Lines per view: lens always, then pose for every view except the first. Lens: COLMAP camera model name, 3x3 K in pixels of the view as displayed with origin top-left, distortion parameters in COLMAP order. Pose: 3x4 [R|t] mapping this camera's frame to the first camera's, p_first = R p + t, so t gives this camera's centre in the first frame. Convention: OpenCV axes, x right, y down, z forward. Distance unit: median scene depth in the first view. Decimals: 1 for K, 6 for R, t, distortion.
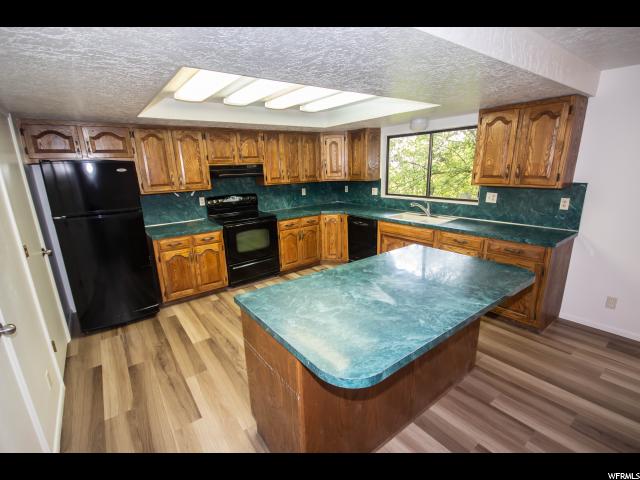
lens RADIAL K [[298.0, 0, 315.2], [0, 298.0, 241.9], [0, 0, 1]] dist [-0.005234, 0.000869]
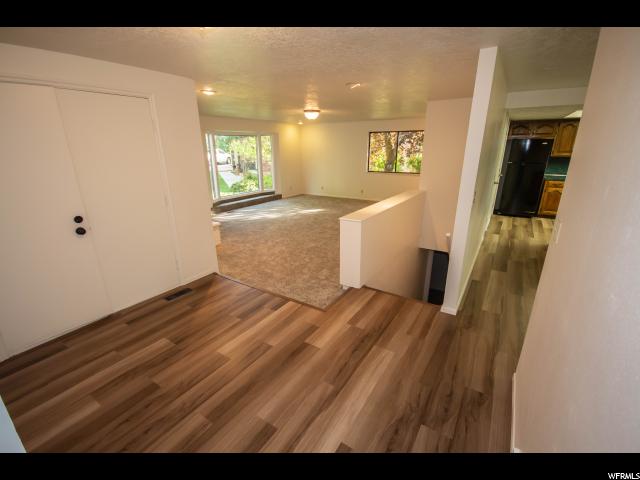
lens RADIAL K [[298.0, 0, 315.5], [0, 298.0, 249.3], [0, 0, 1]] dist [-0.005234, 0.000869]
pose [[0.353092, 0.336998, -0.872788, 0.751232], [-0.240466, 0.934225, 0.263438, 0.258451], [0.904158, 0.116858, 0.410904, -1.084680]]
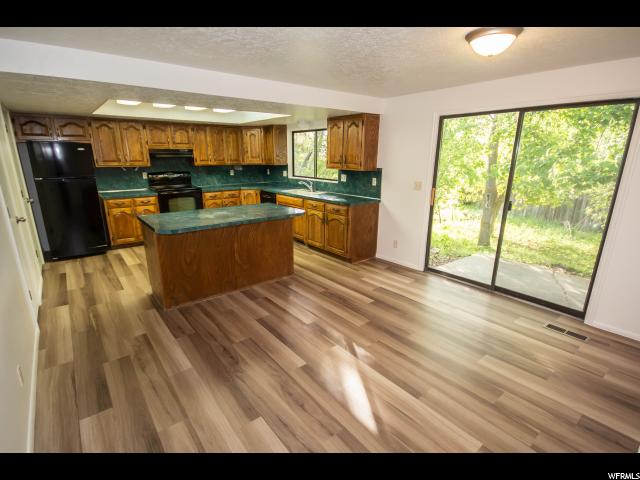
lens RADIAL K [[325.5, 0, 320.8], [0, 325.5, 244.5], [0, 0, 1]] dist [-0.001820, -0.000410]
pose [[0.998661, 0.025173, 0.045202, 0.404157], [-0.026028, 0.999492, 0.018411, 0.144984], [-0.044716, -0.019563, 0.998808, -0.572977]]
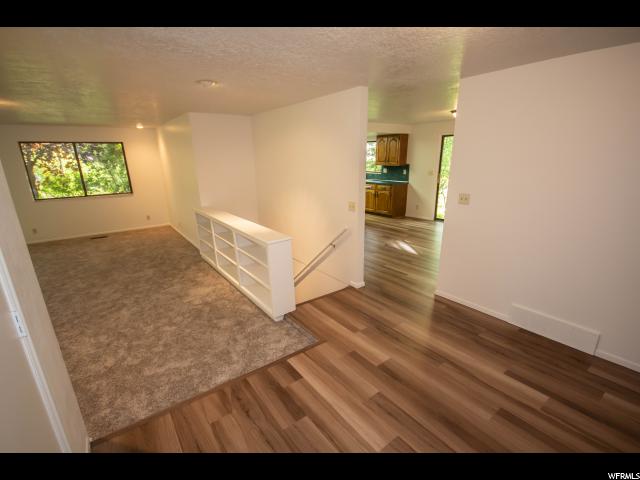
lens RADIAL K [[298.0, 0, 324.8], [0, 298.0, 244.9], [0, 0, 1]] dist [-0.005234, 0.000869]
pose [[0.999824, 0.013109, 0.013442, 0.066335], [-0.013561, 0.999327, 0.034072, 0.375112], [-0.012986, -0.034248, 0.999329, -1.428655]]
